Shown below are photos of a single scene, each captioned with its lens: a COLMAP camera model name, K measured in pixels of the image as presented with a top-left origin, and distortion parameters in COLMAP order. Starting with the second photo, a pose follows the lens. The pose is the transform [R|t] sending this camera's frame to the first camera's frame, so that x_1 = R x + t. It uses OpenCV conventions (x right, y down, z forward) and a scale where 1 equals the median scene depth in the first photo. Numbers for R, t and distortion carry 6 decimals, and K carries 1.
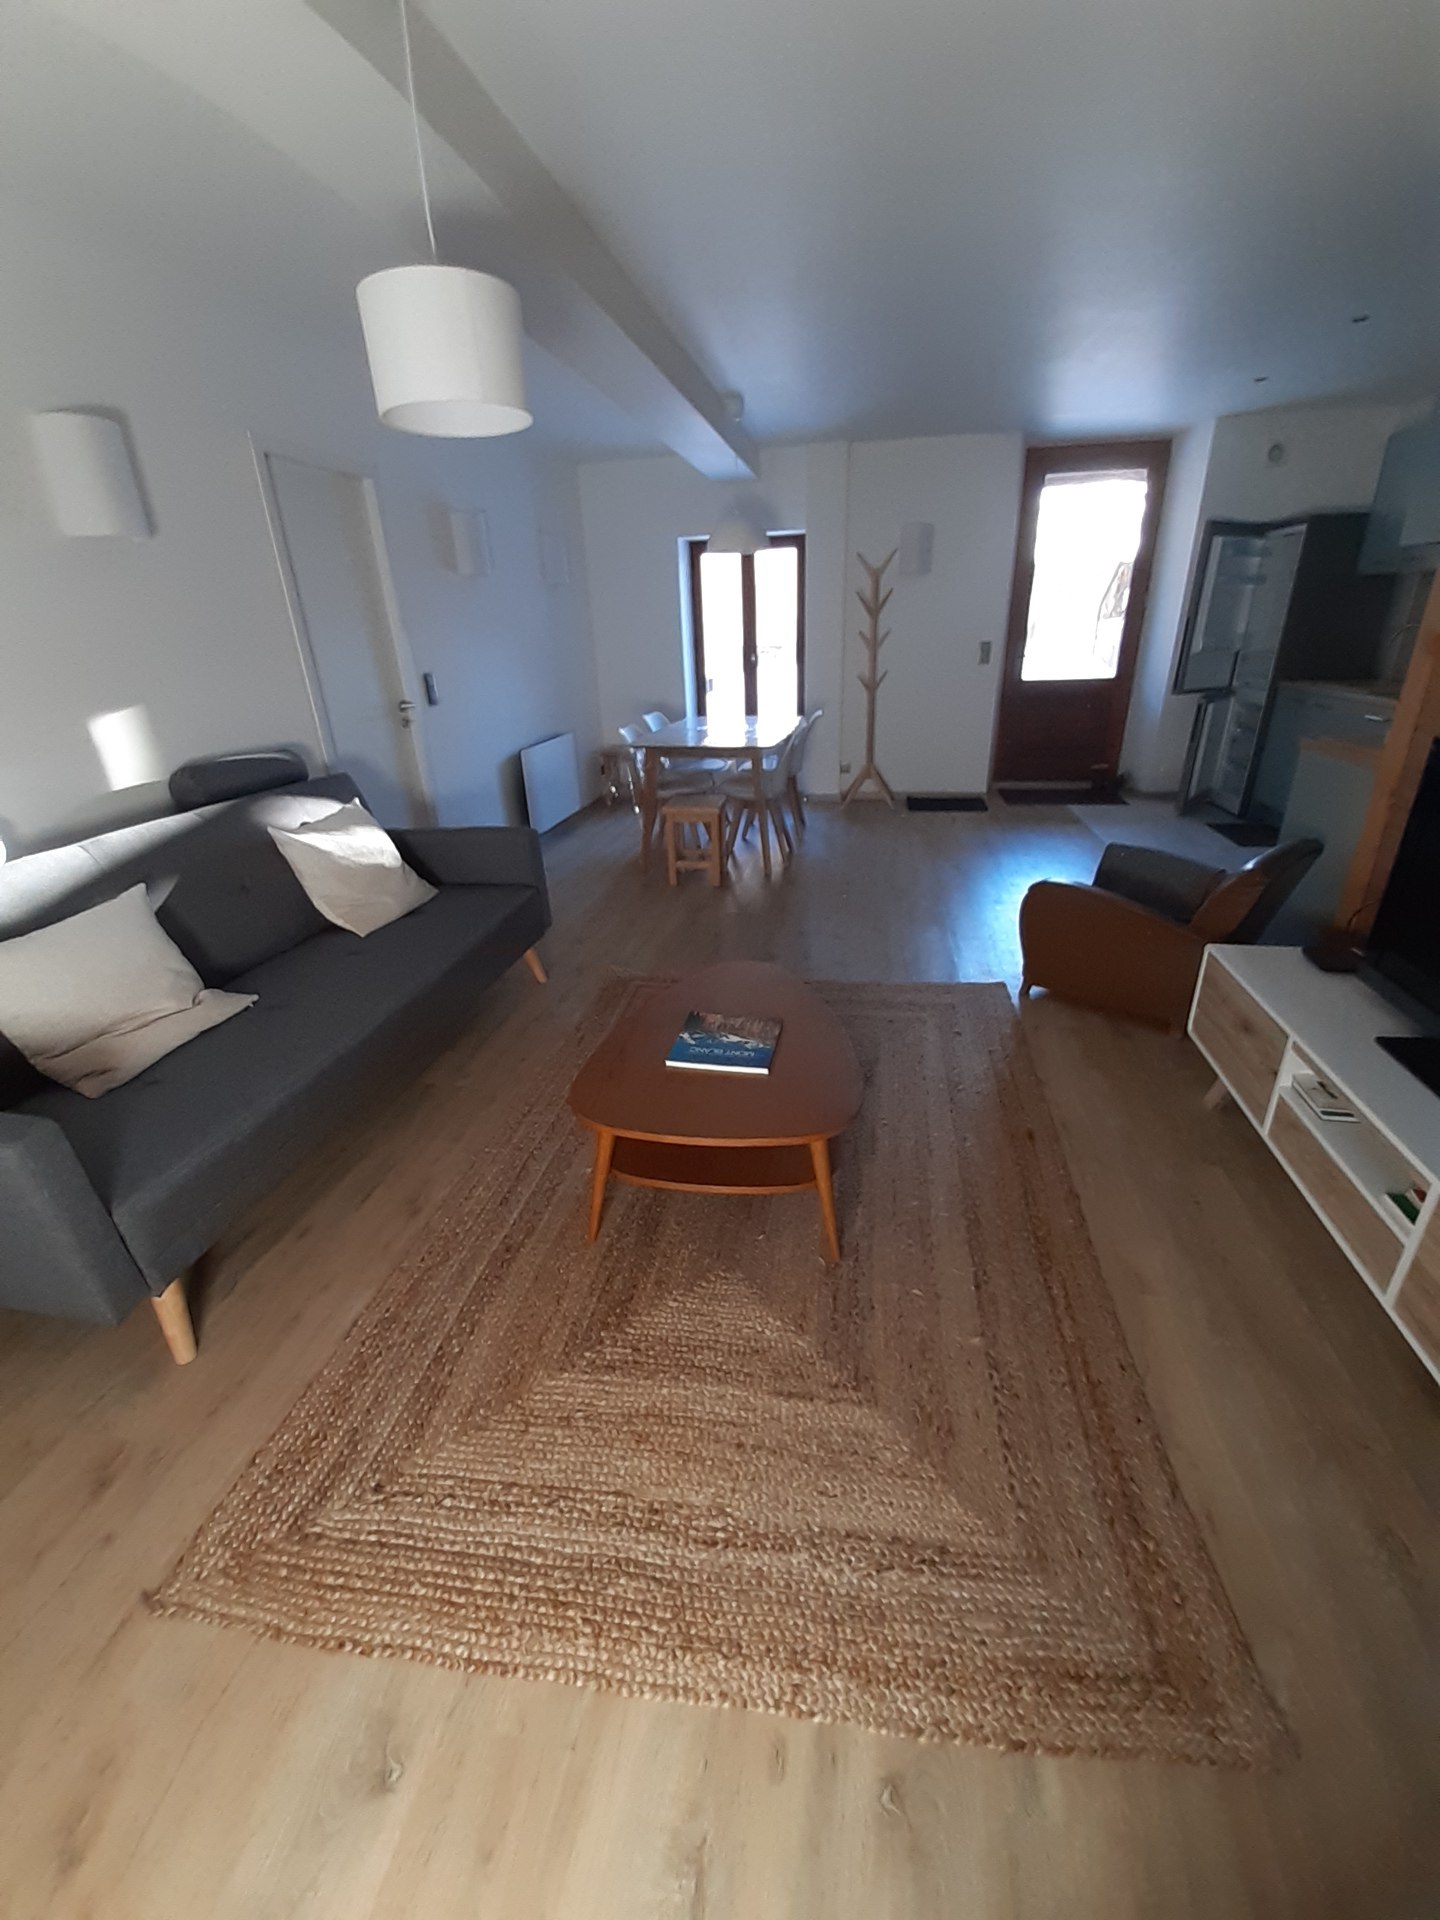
lens RADIAL K [[768.7, 0, 722.7], [0, 768.7, 961.0], [0, 0, 1]] dist [-0.004322, -0.000290]
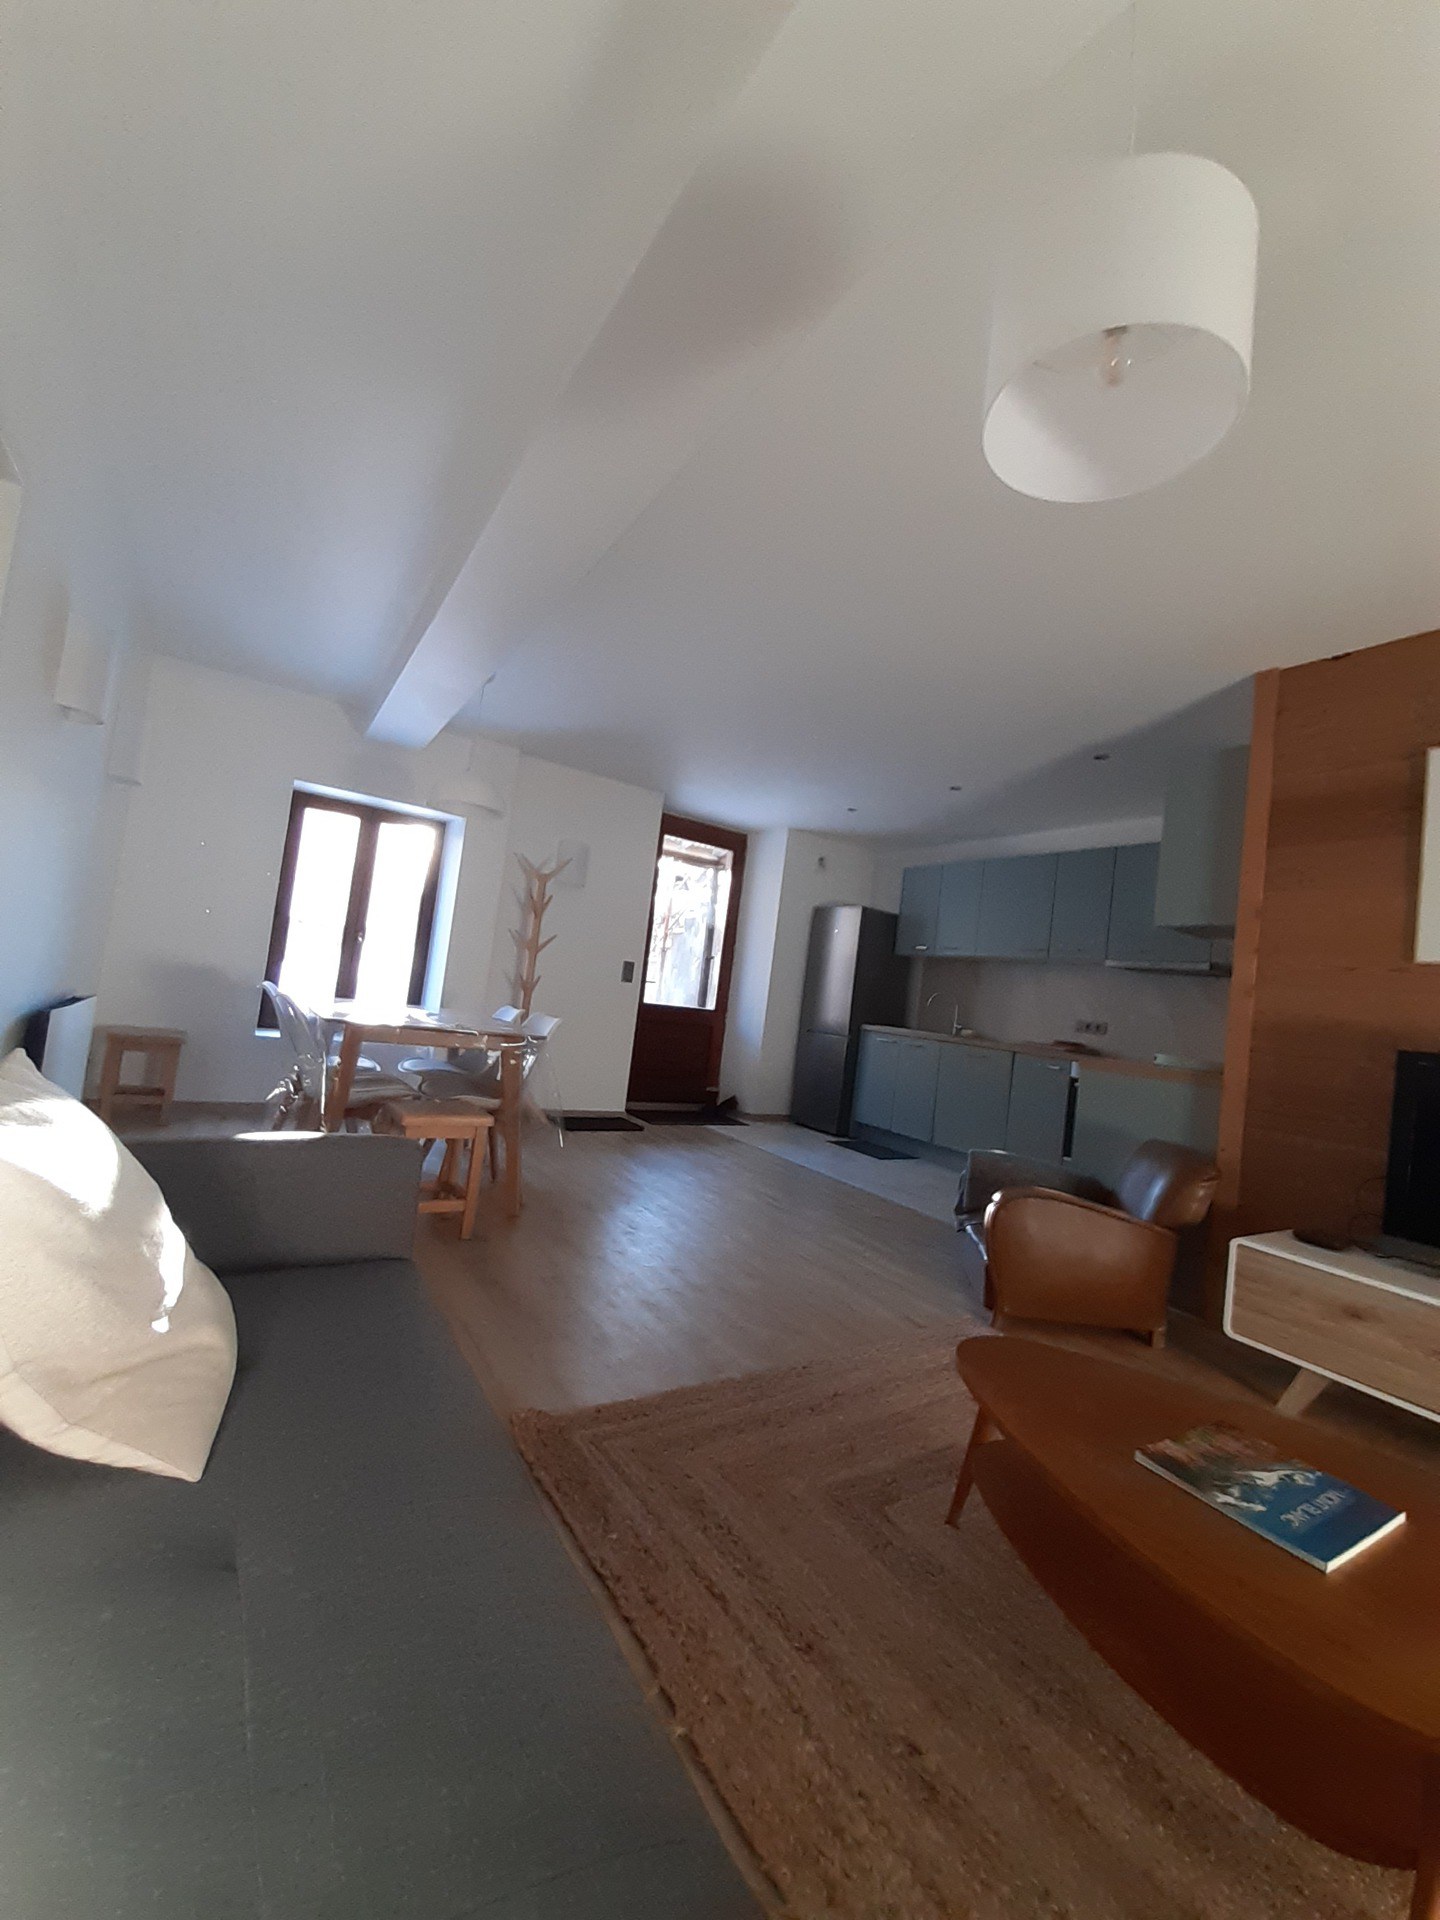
lens RADIAL K [[768.7, 0, 719.9], [0, 768.7, 954.7], [0, 0, 1]] dist [-0.004322, -0.000290]
pose [[0.718761, 0.159429, 0.676731, -0.254552], [0.143112, 0.918583, -0.368407, -0.036415], [-0.680369, 0.361644, 0.637426, 0.271824]]
